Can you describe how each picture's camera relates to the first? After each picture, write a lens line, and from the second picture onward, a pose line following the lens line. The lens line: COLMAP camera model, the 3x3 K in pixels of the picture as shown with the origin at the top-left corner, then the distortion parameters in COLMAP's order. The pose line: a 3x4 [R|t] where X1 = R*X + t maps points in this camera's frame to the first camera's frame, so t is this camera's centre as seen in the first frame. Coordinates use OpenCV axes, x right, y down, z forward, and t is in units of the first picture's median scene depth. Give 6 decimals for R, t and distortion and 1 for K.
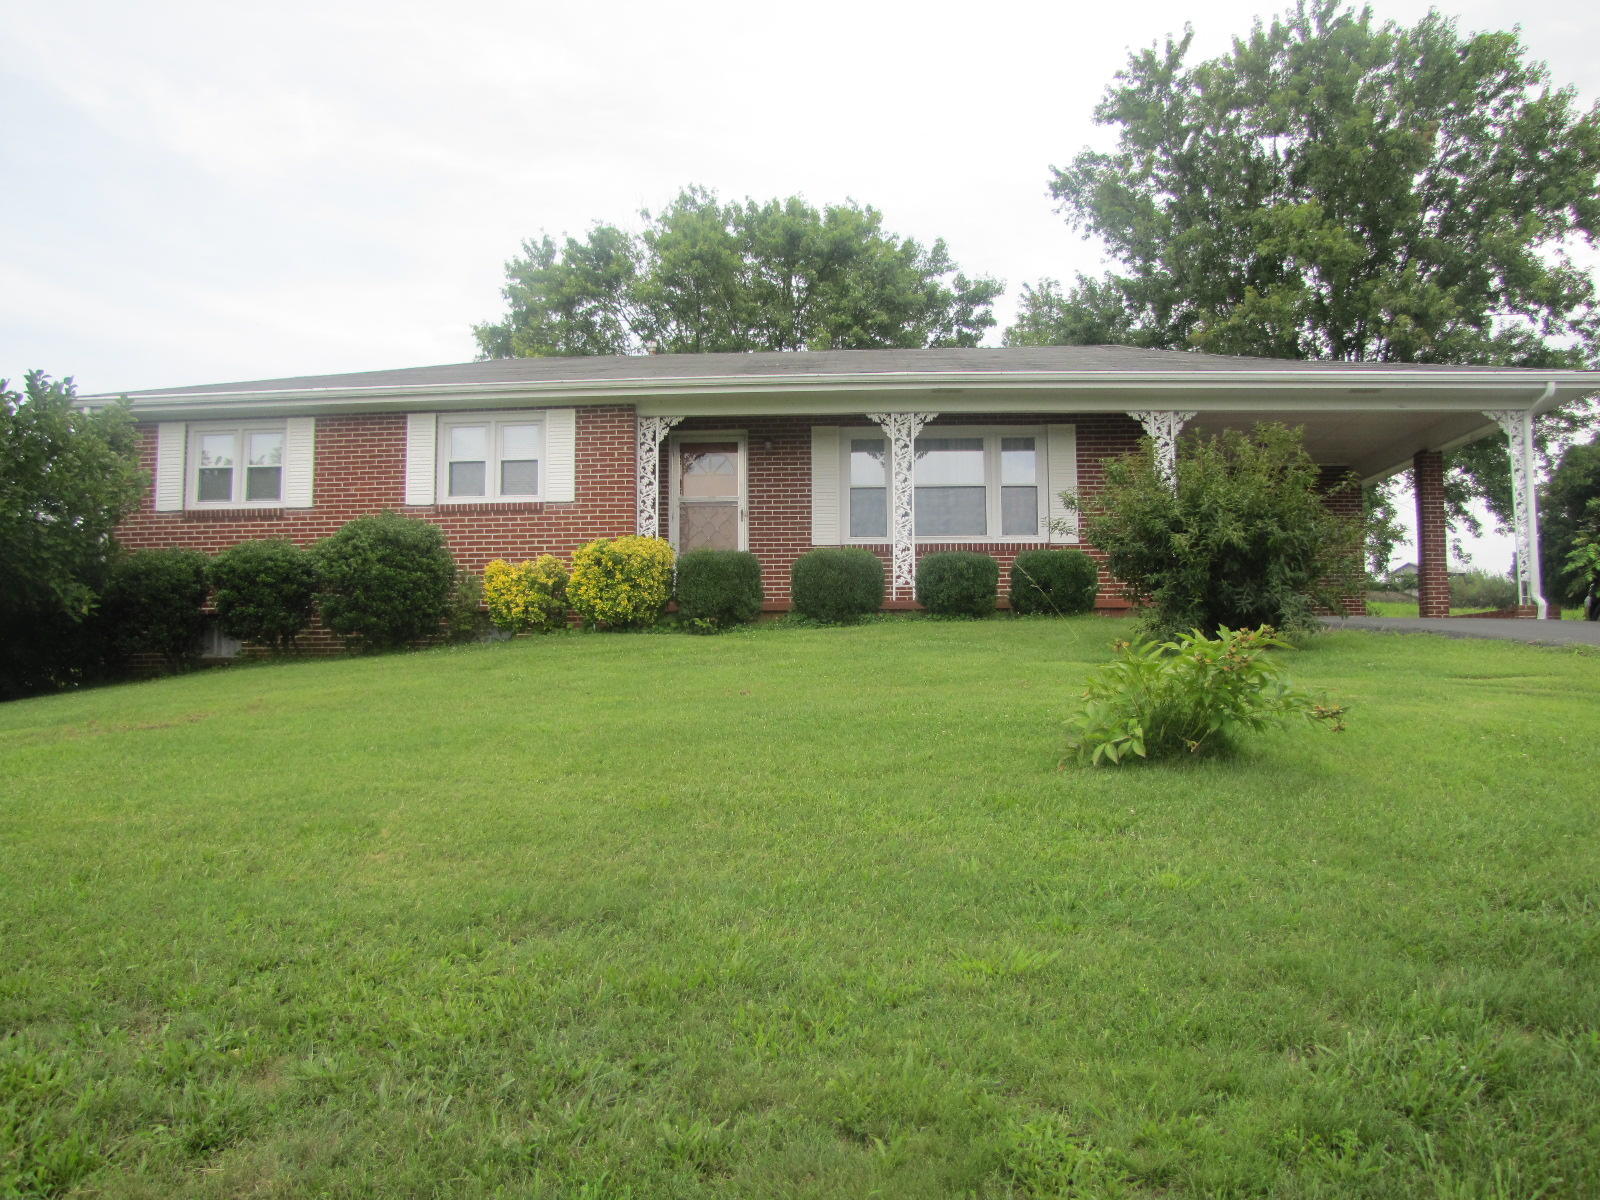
lens RADIAL K [[1345.7, 0, 802.1], [0, 1345.7, 604.1], [0, 0, 1]] dist [-0.185902, 0.163601]
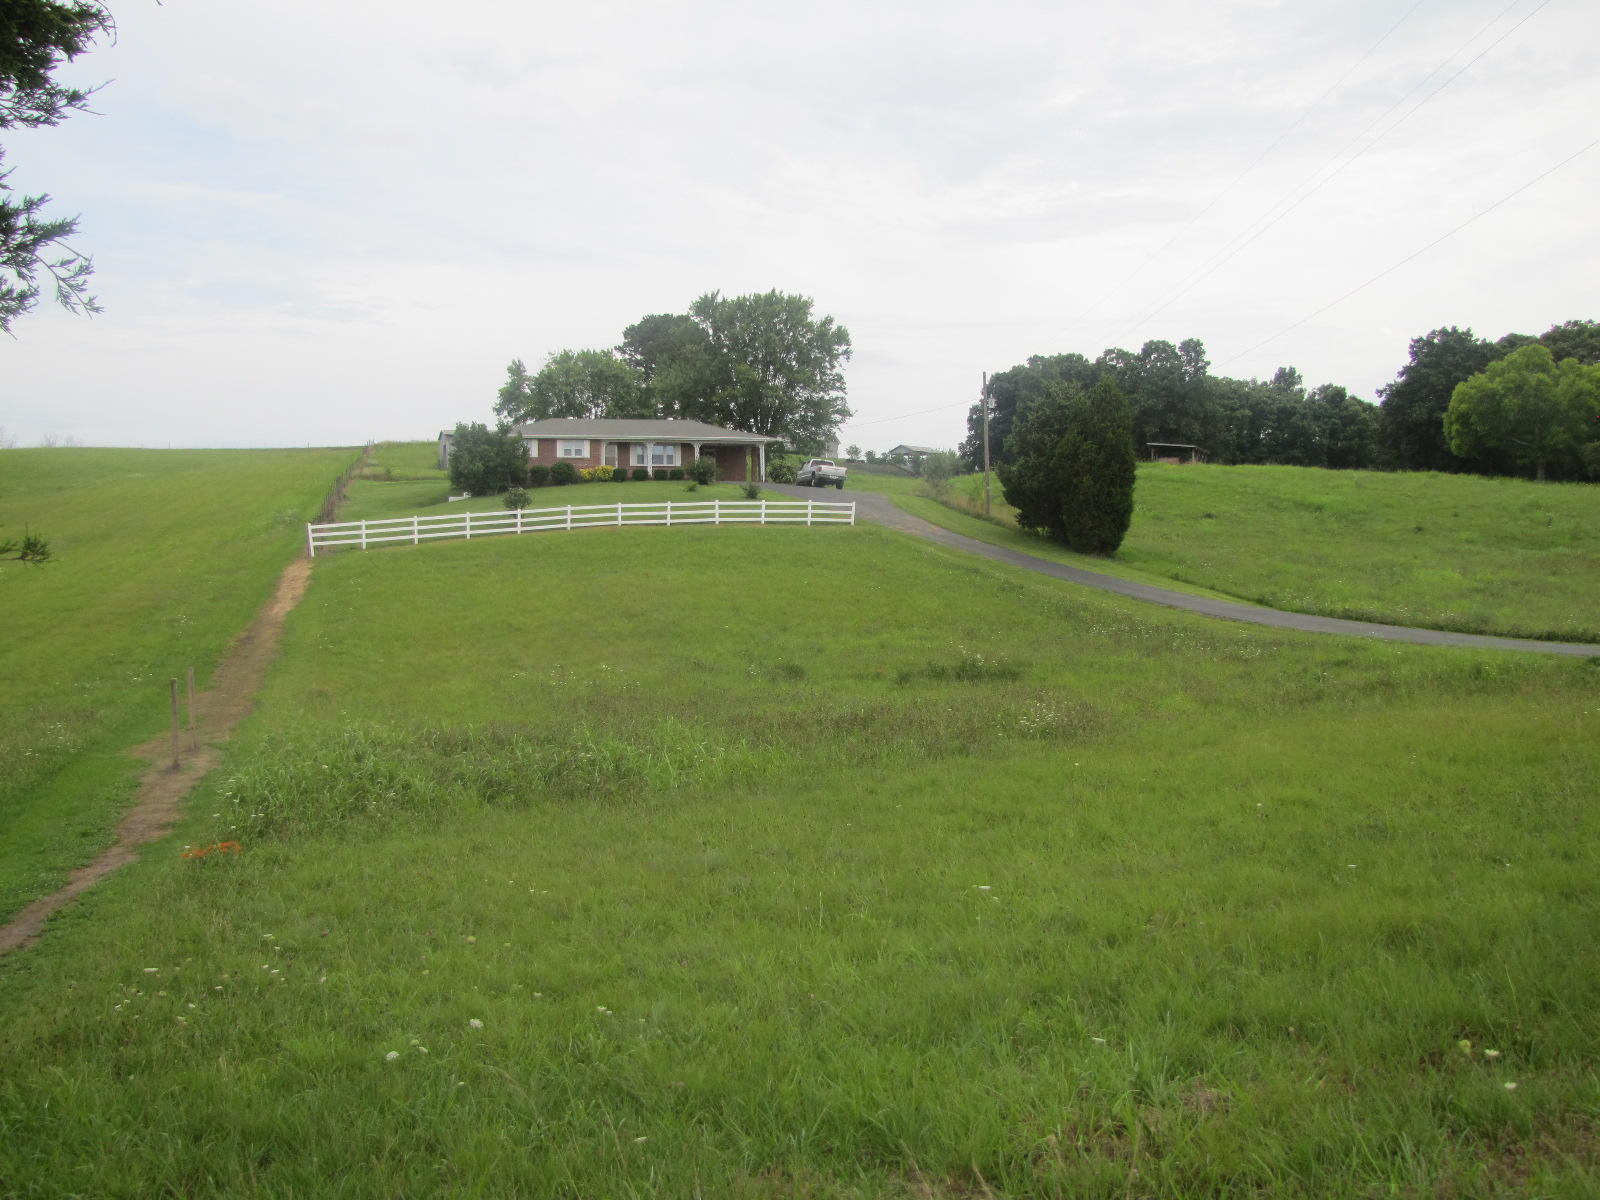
lens RADIAL K [[1345.7, 0, 790.4], [0, 1345.7, 610.8], [0, 0, 1]] dist [-0.185902, 0.163601]
pose [[0.955348, -0.013317, 0.295181, -0.987246], [-0.019411, 0.993997, 0.107667, -0.057964], [-0.294843, -0.108590, 0.949355, -4.378399]]
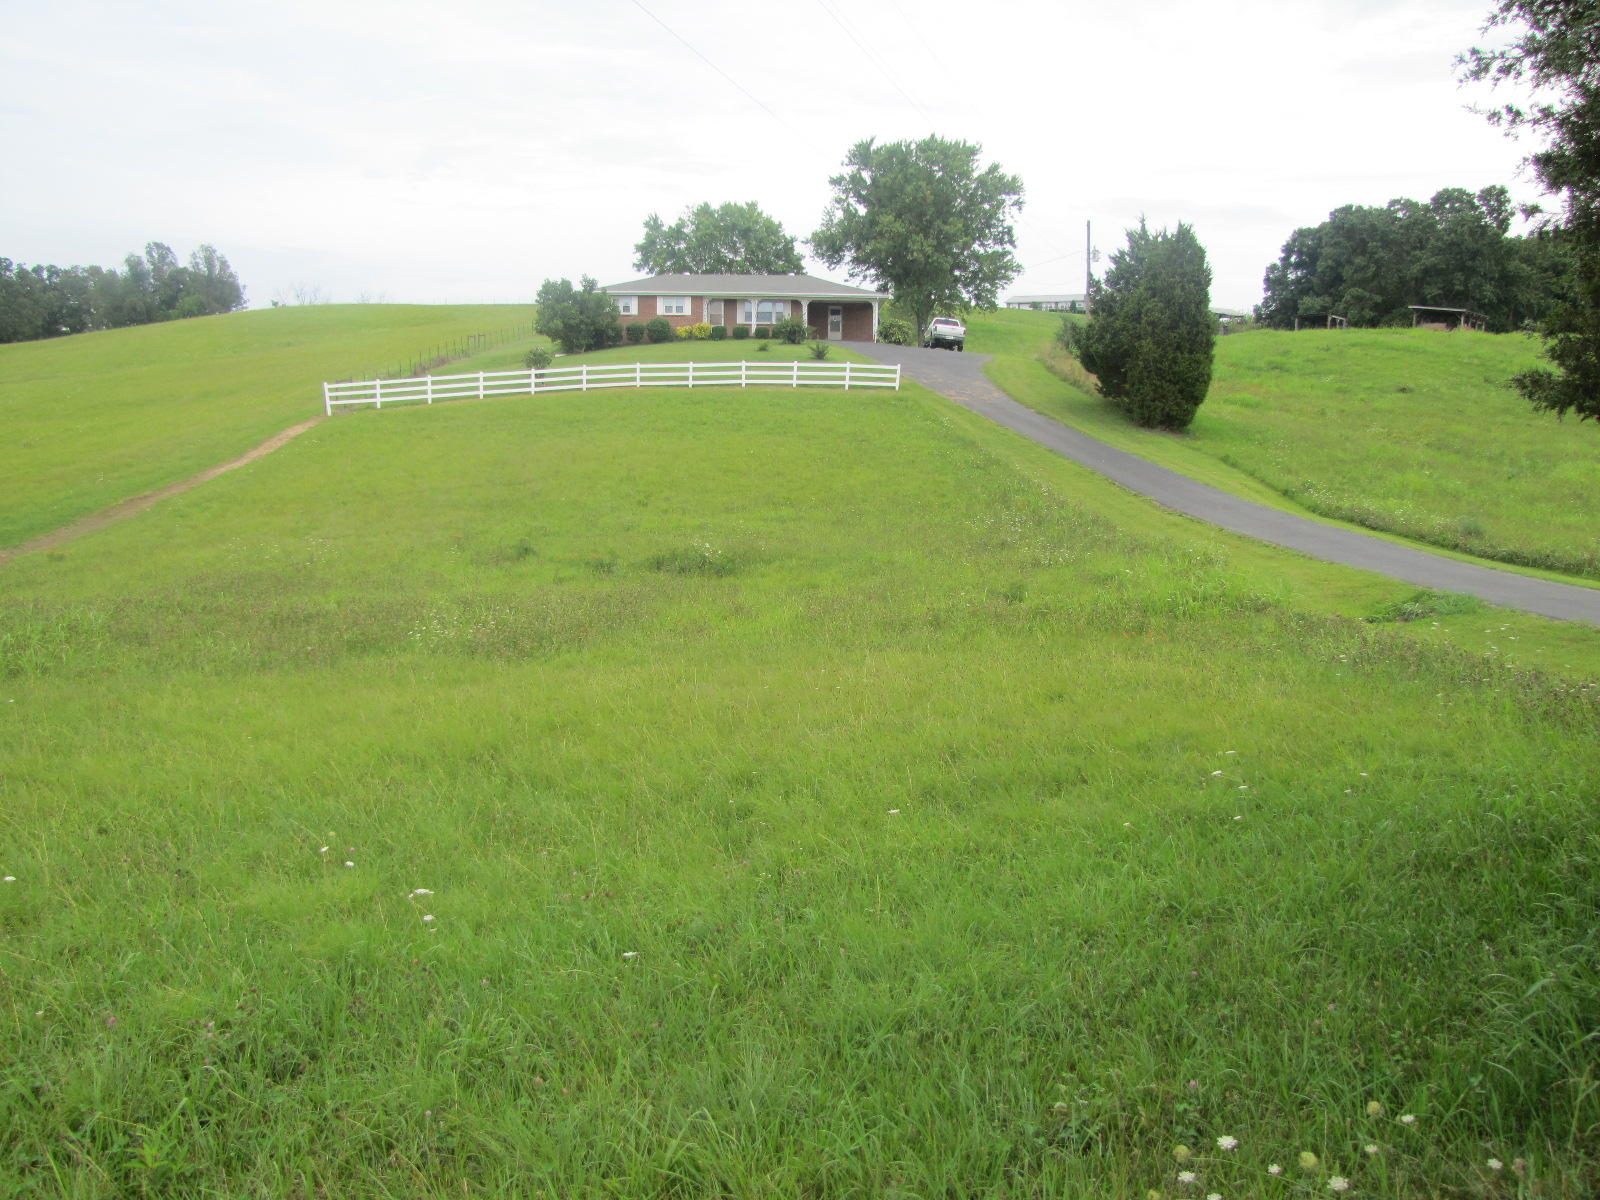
lens RADIAL K [[1345.7, 0, 793.0], [0, 1345.7, 607.2], [0, 0, 1]] dist [-0.185902, 0.163601]
pose [[0.999291, 0.014086, 0.034915, 0.061366], [-0.021231, 0.976686, 0.213622, -0.081232], [-0.031092, -0.214212, 0.976292, -4.286077]]
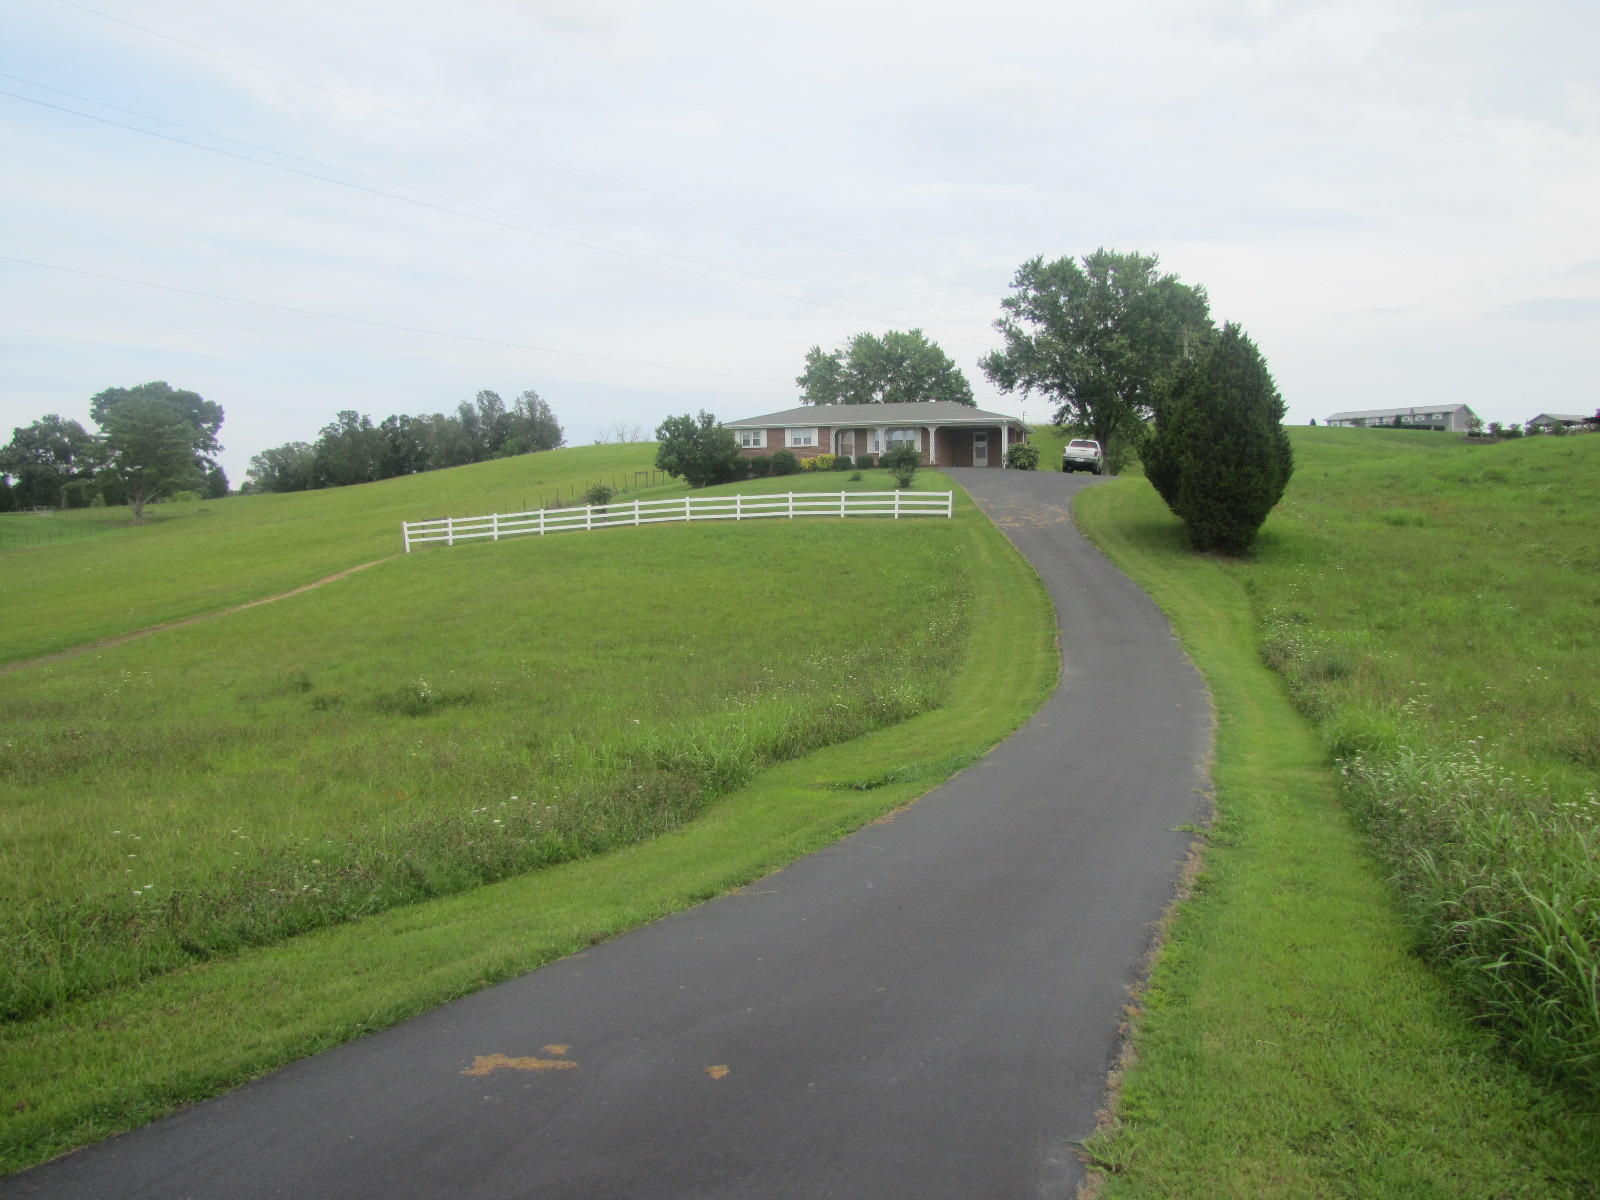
lens RADIAL K [[1345.7, 0, 798.7], [0, 1345.7, 602.7], [0, 0, 1]] dist [-0.185902, 0.163601]
pose [[0.969659, 0.010298, -0.244244, 1.018826], [0.018665, 0.993077, 0.115972, -0.077194], [0.243747, -0.117012, 0.962754, -4.038883]]
